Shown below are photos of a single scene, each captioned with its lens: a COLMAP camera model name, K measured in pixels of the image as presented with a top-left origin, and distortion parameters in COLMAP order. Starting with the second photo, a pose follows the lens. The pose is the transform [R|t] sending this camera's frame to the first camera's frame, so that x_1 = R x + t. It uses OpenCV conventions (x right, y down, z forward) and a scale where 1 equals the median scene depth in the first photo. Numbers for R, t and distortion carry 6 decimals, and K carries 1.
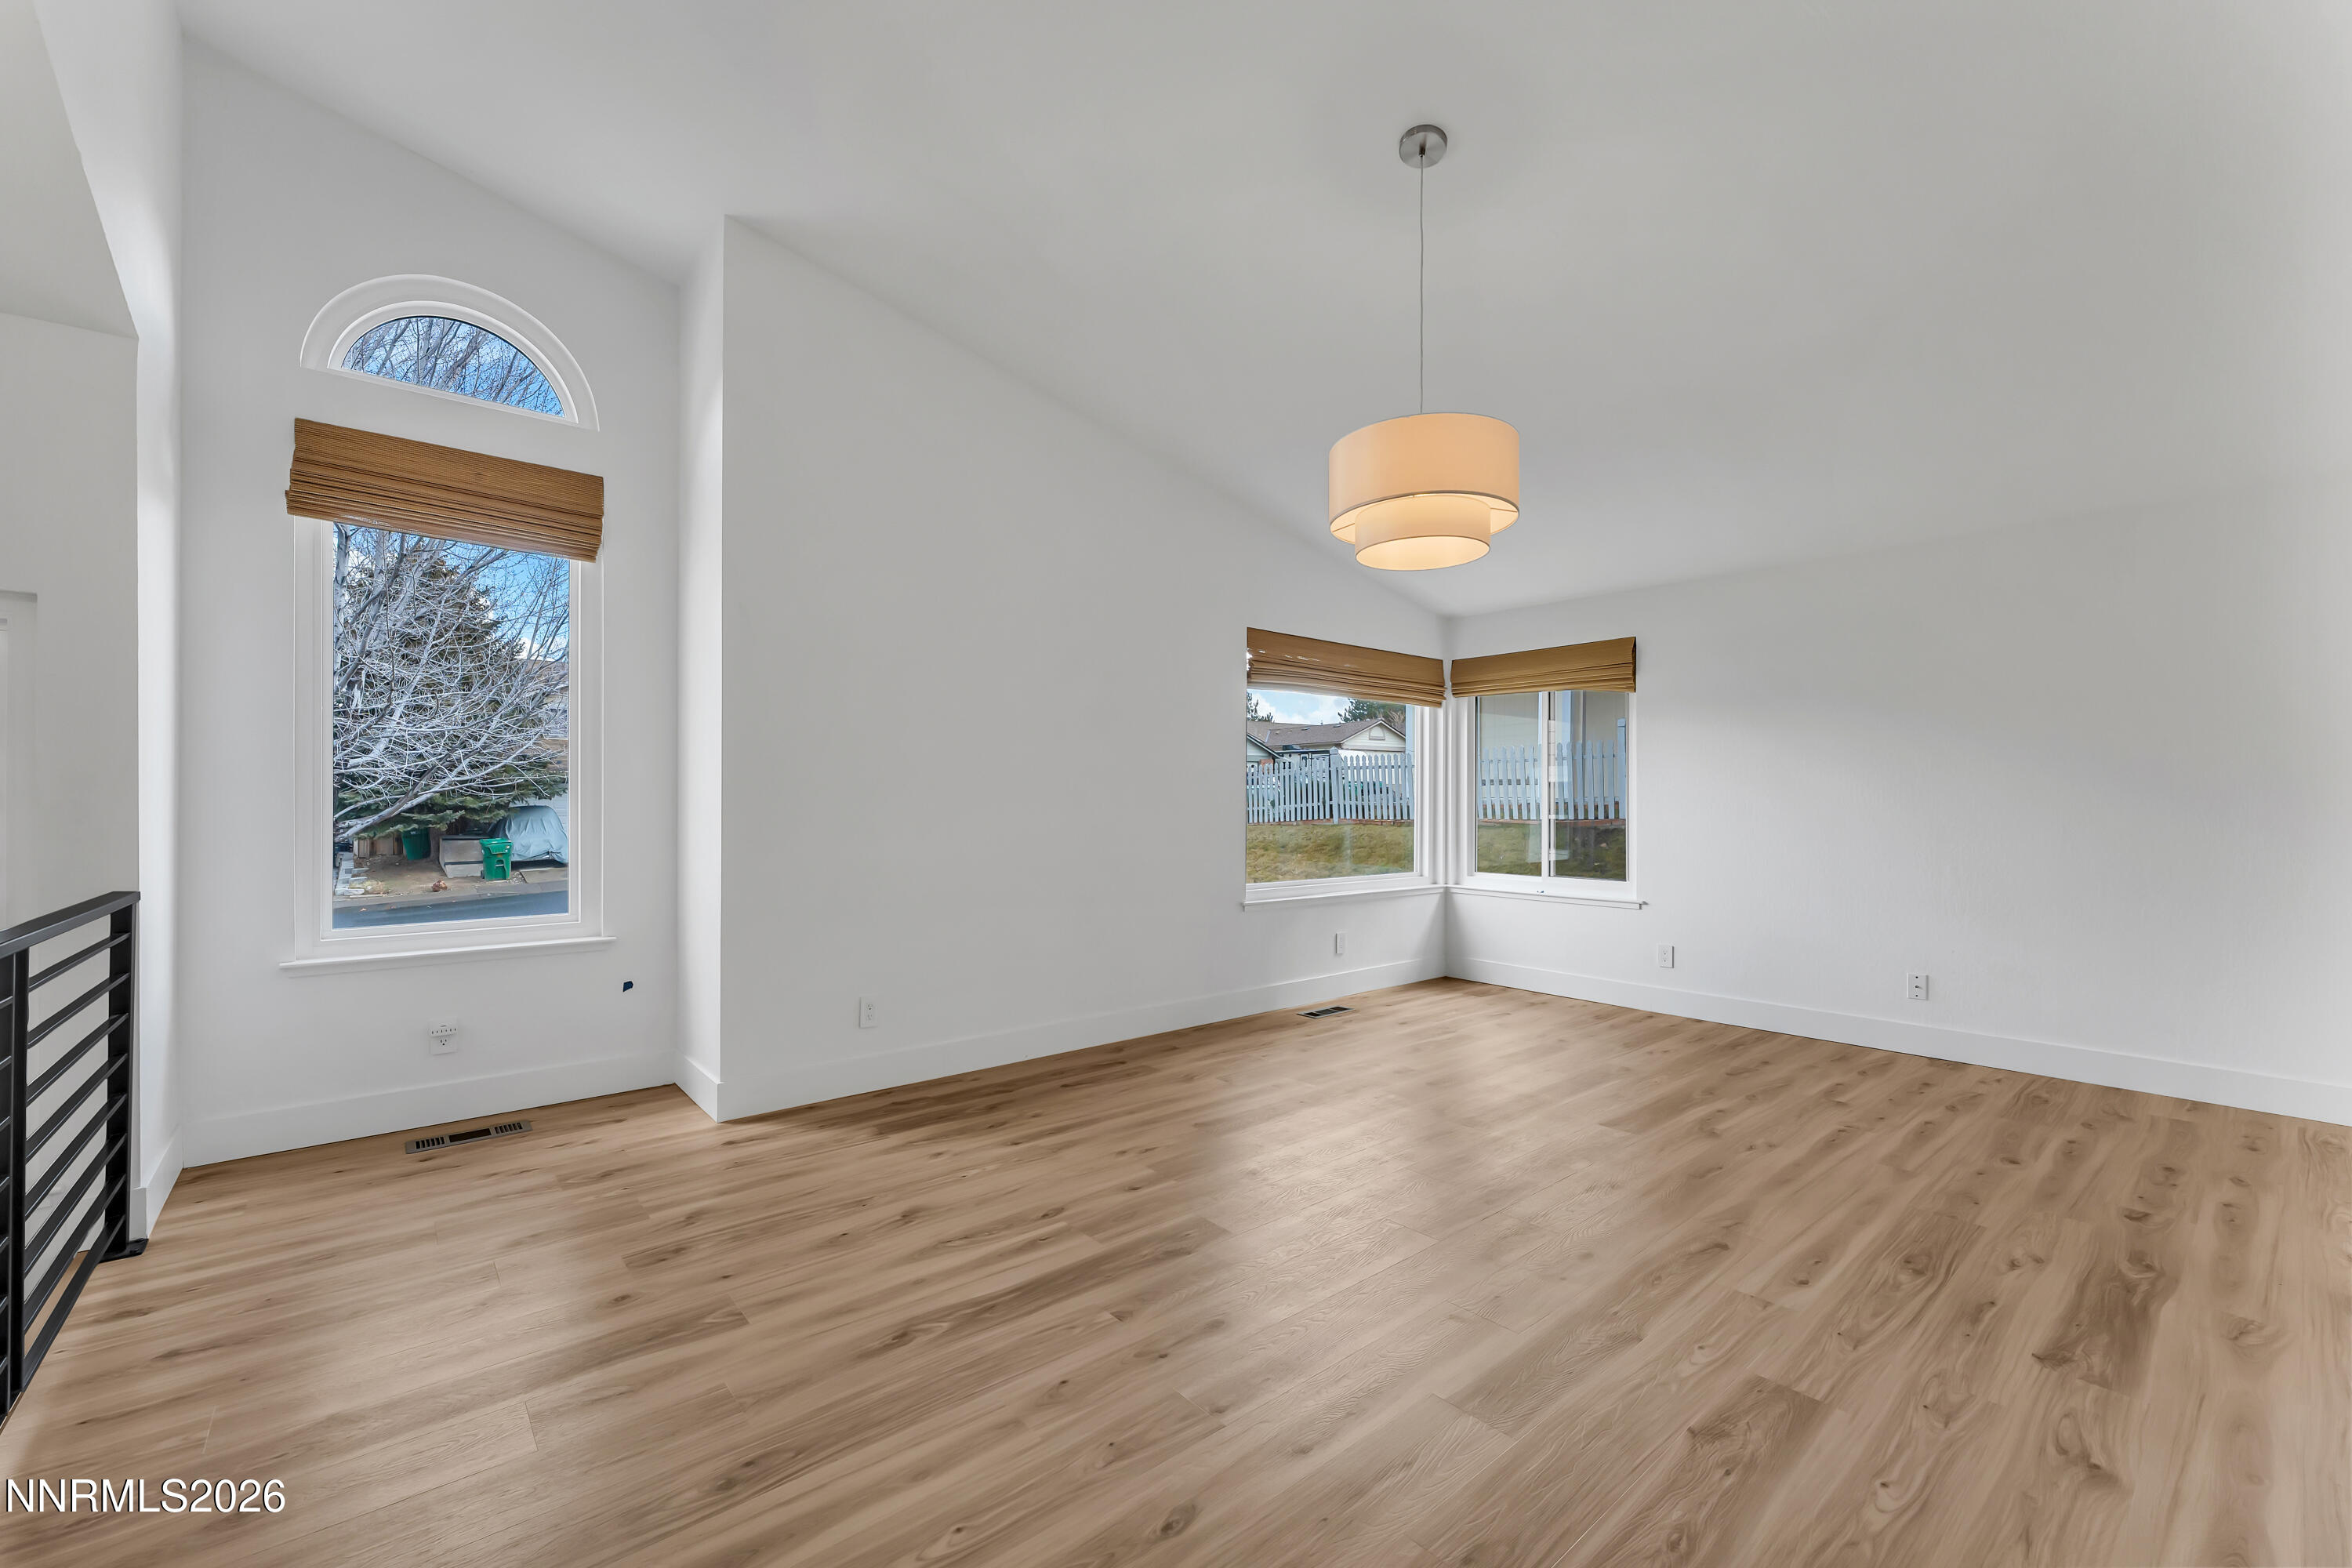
lens RADIAL K [[950.1, 0, 1176.0], [0, 950.1, 784.0], [0, 0, 1]] dist [-0.003363, 0.000494]
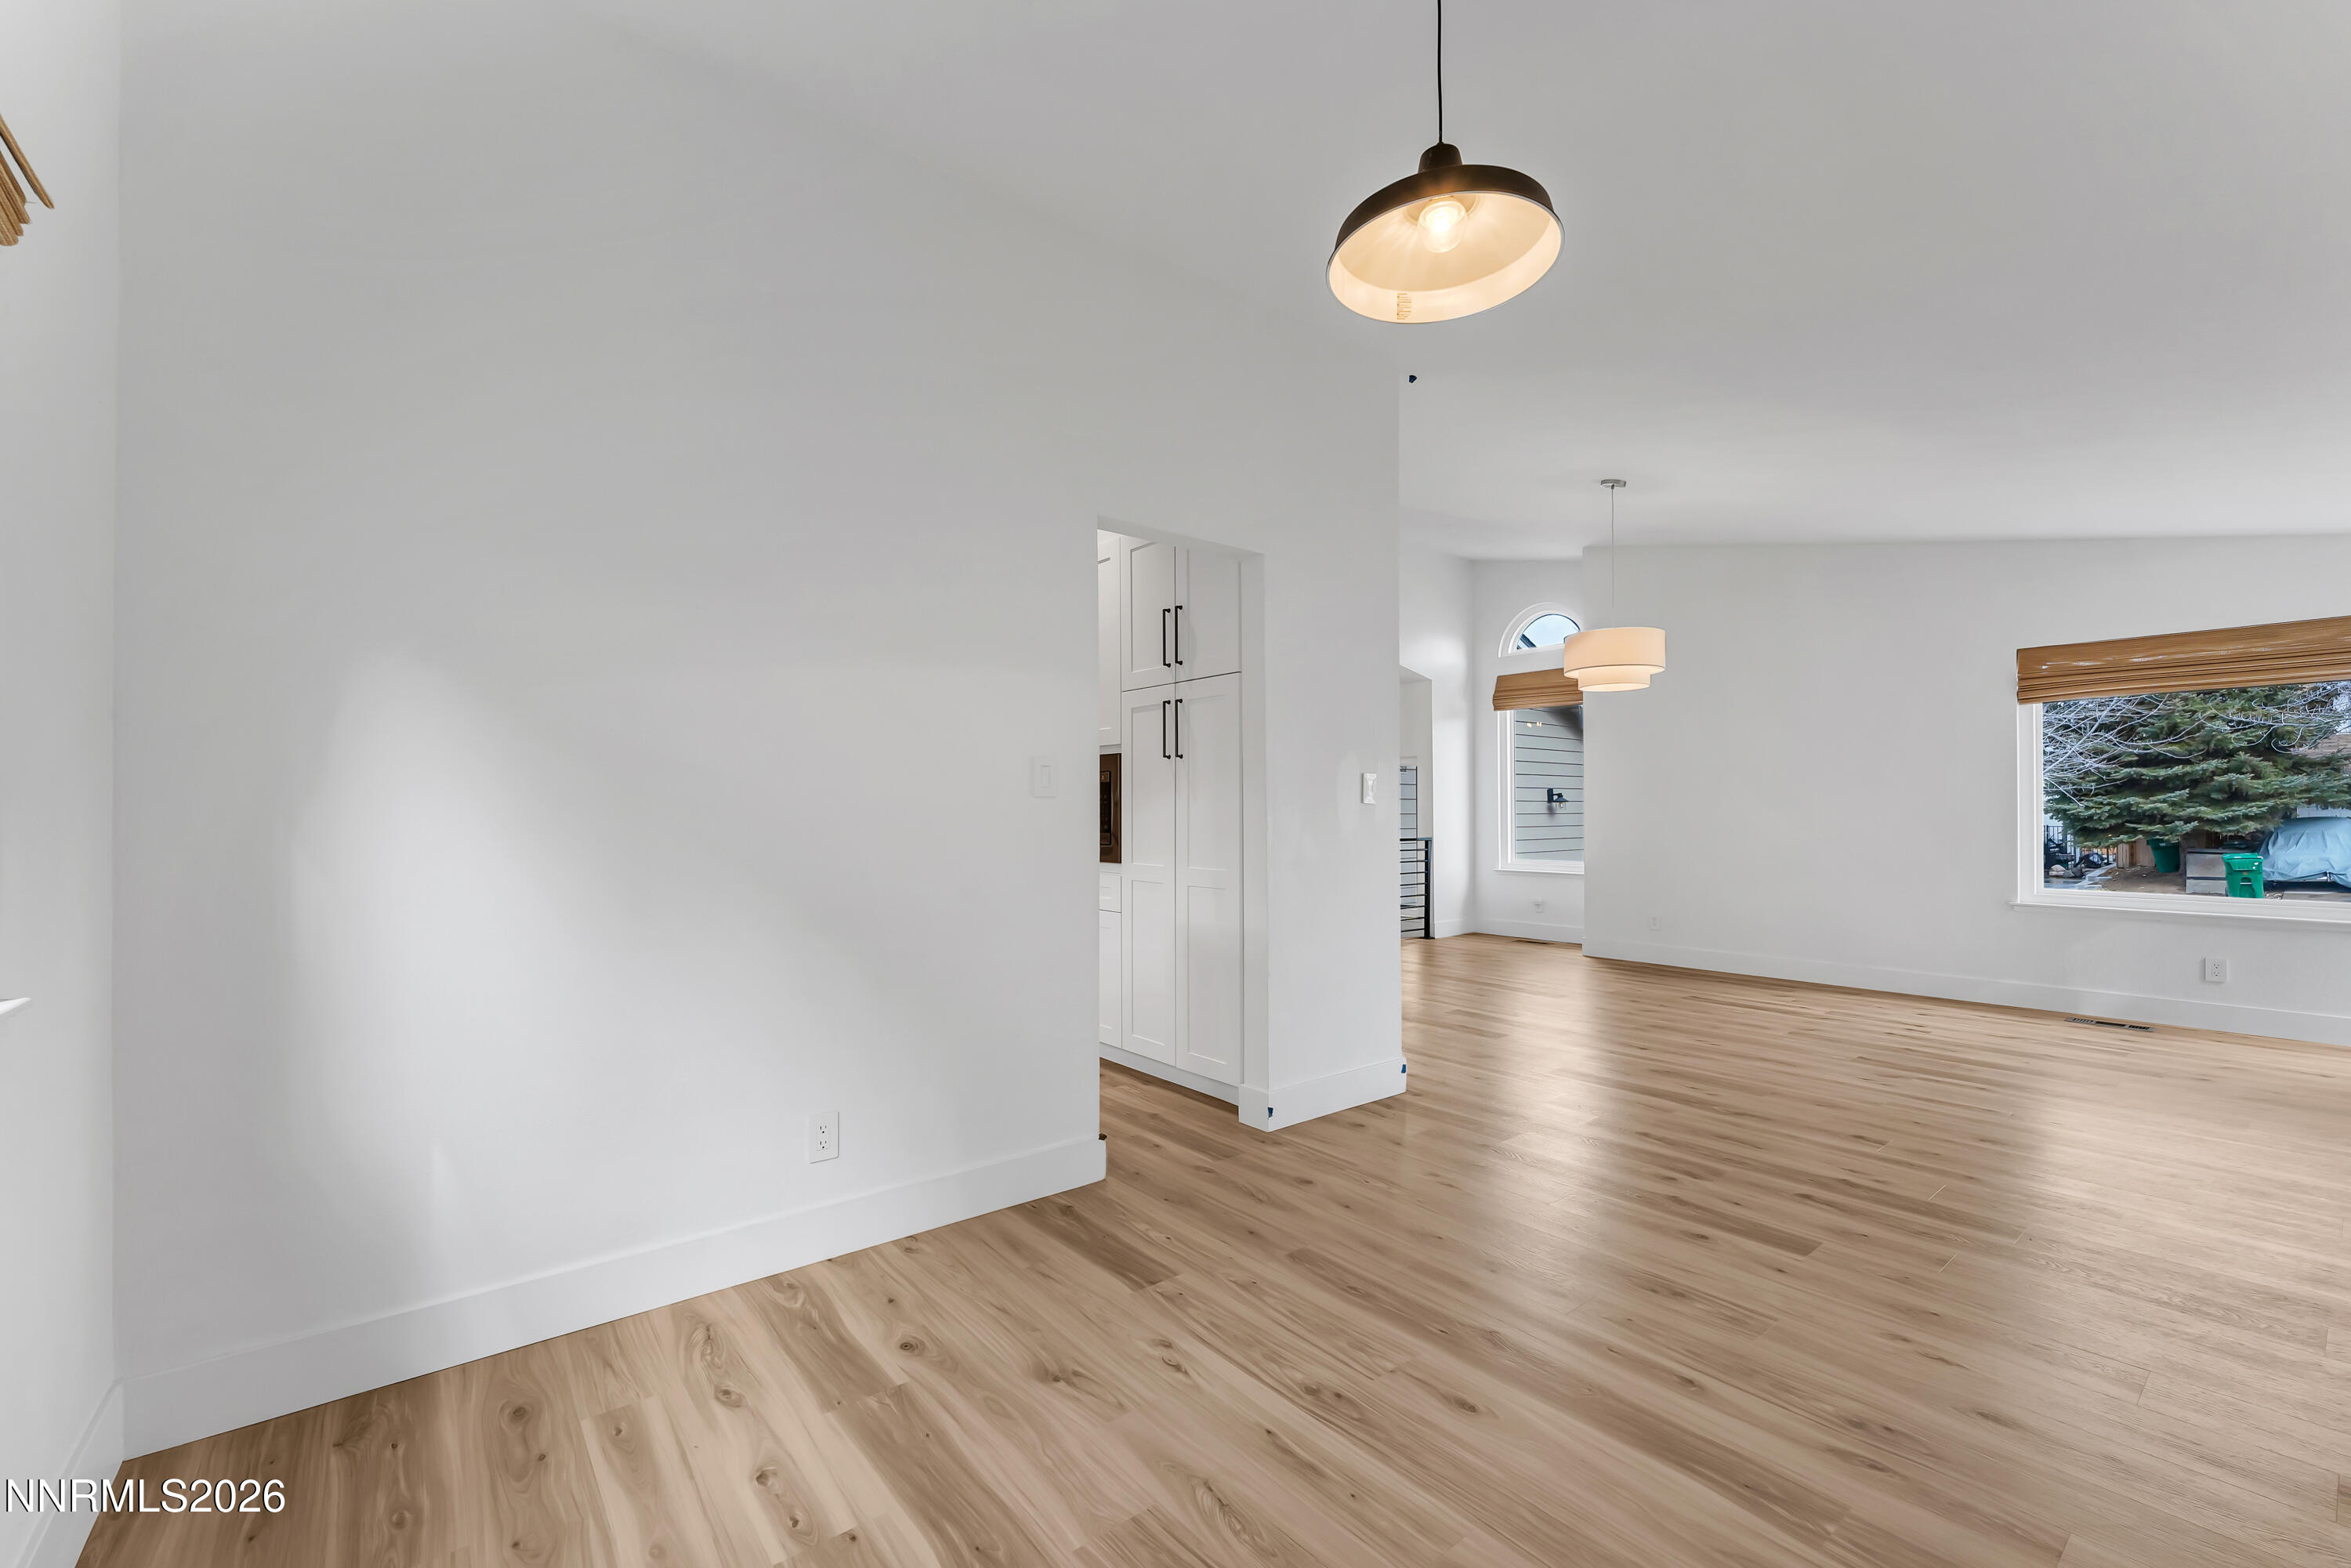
lens RADIAL K [[973.6, 0, 1163.6], [0, 973.6, 800.4], [0, 0, 1]] dist [-0.000062, 0.000043]
pose [[-0.032539, -0.015665, -0.999348, 1.928781], [0.021266, 0.999640, -0.016362, 0.007835], [0.999244, -0.021784, -0.032194, 0.097572]]
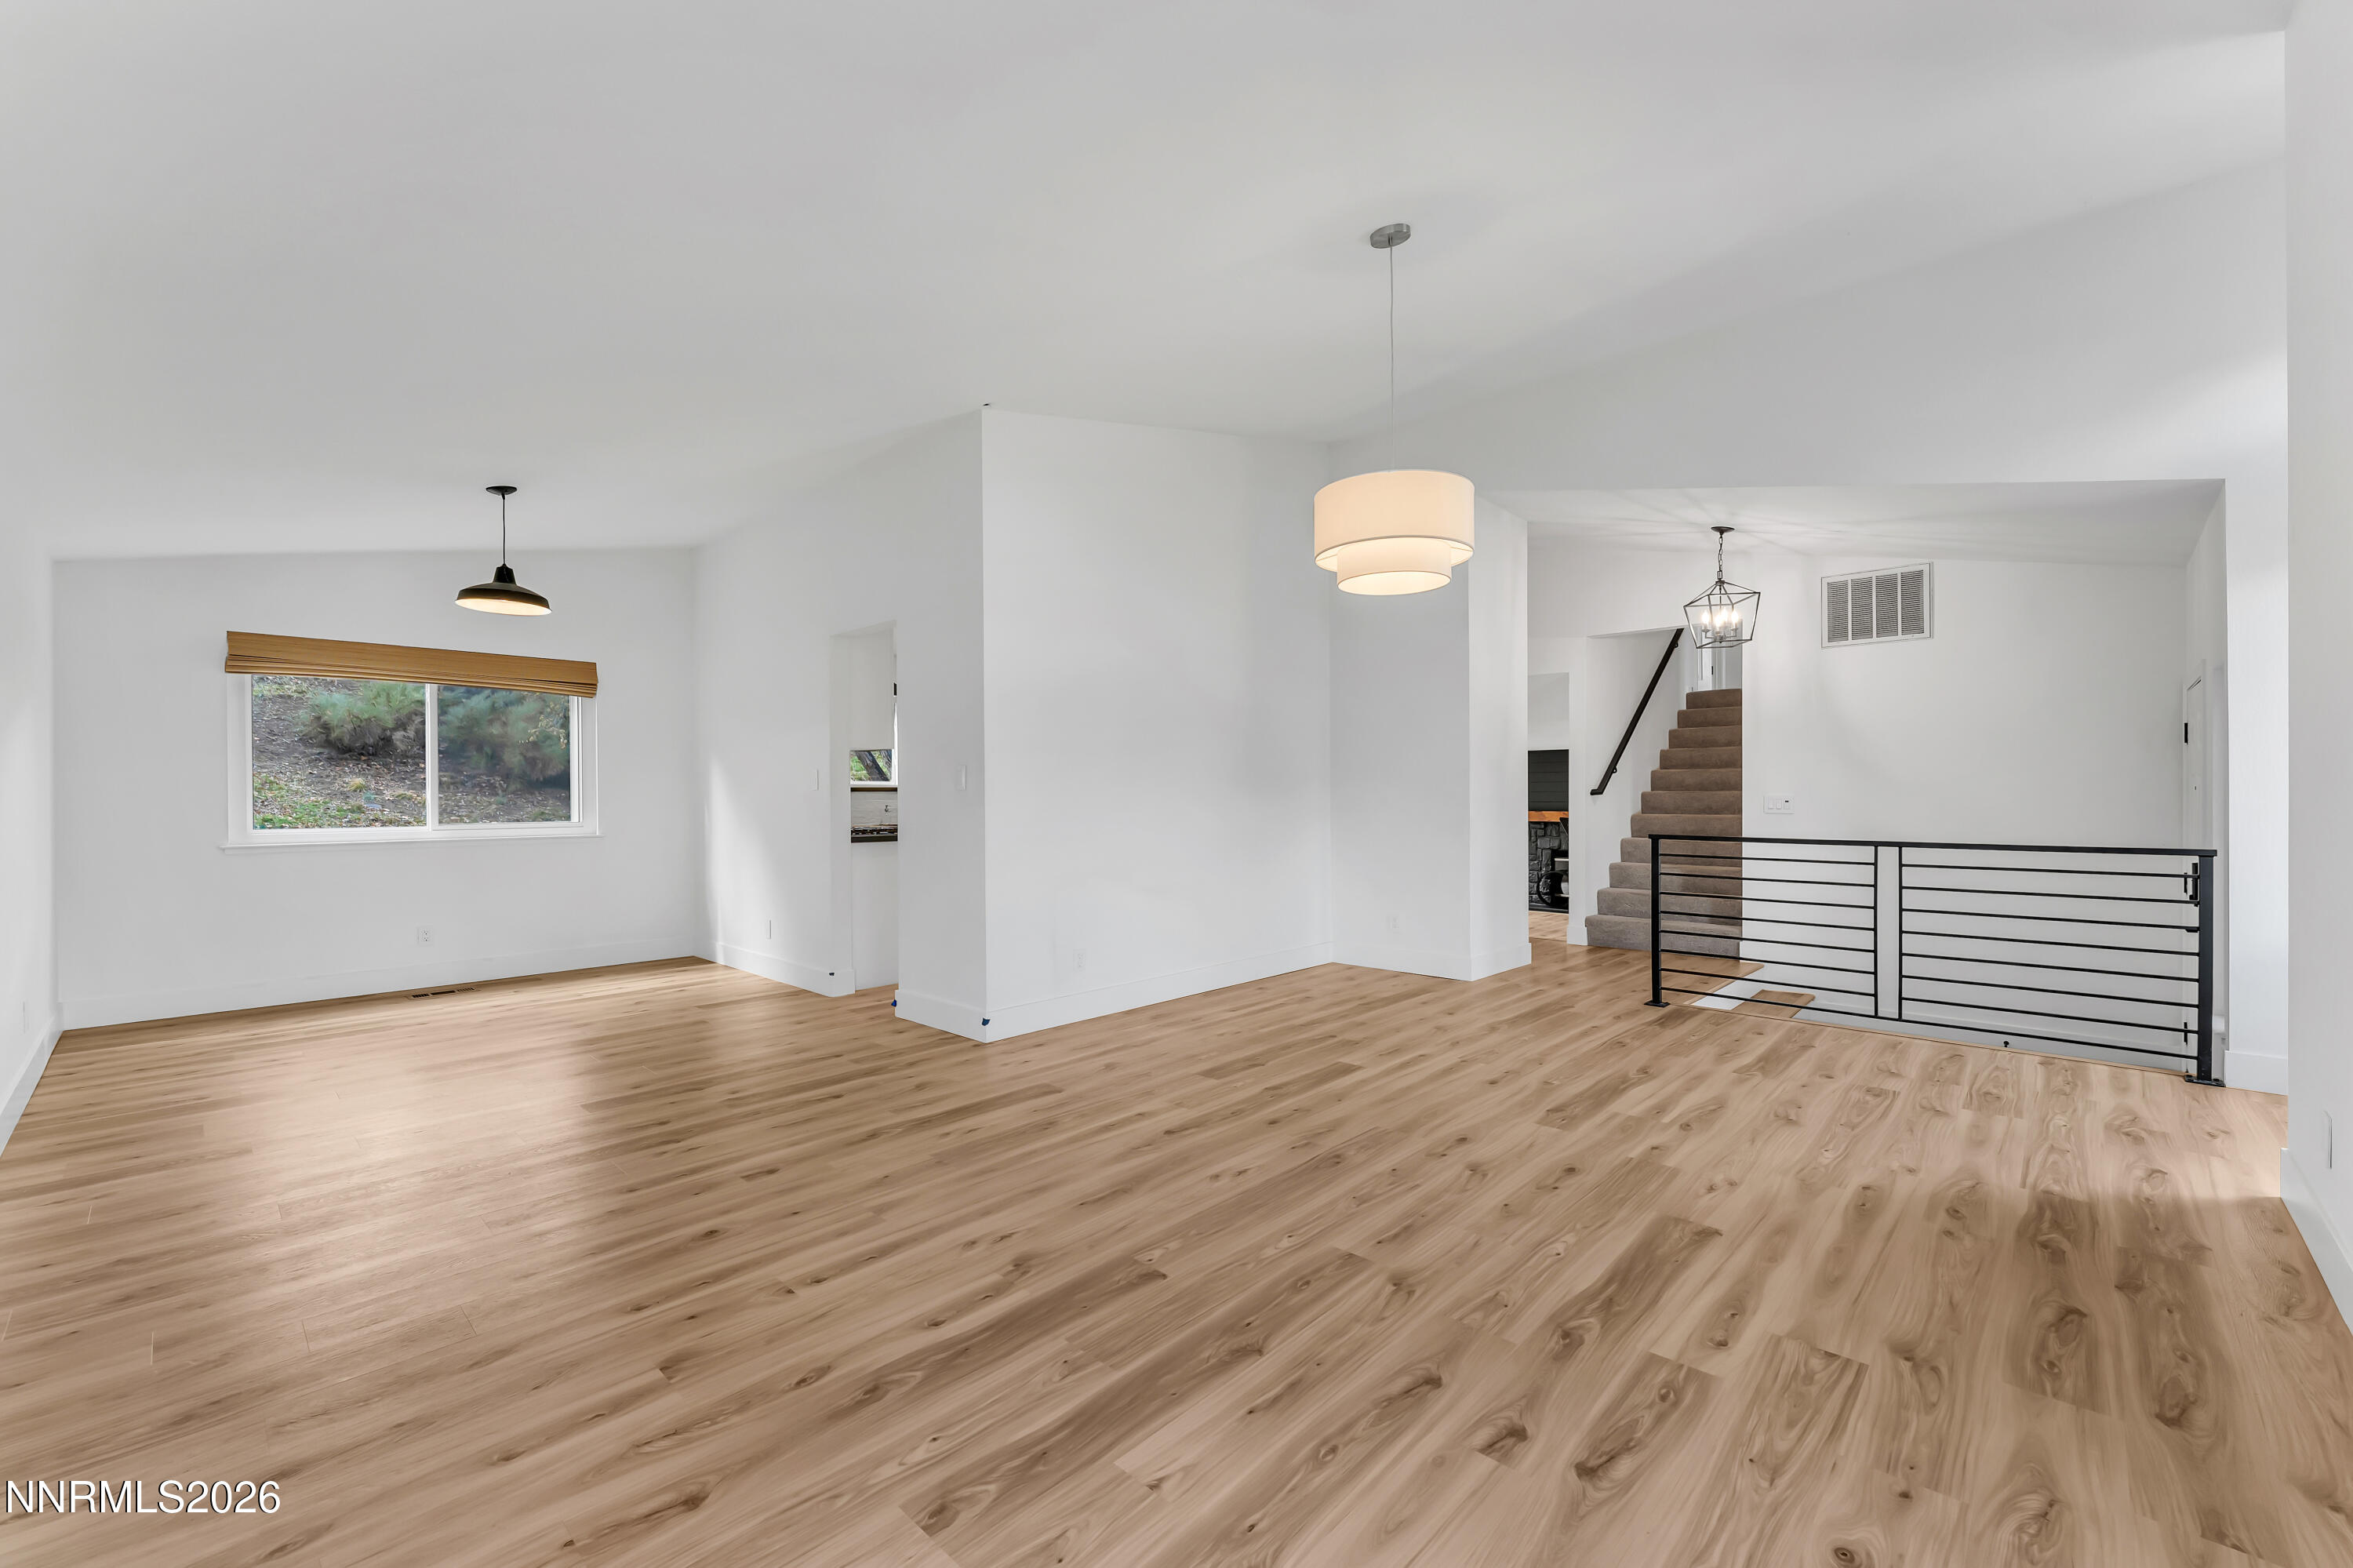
lens RADIAL K [[951.8, 0, 1162.2], [0, 951.8, 792.1], [0, 0, 1]] dist [0.000619, -0.000437]
pose [[-0.995542, 0.003271, -0.094263, 0.539769], [0.005495, 0.999712, -0.023344, 0.034209], [0.094159, -0.023758, -0.995274, 1.775399]]
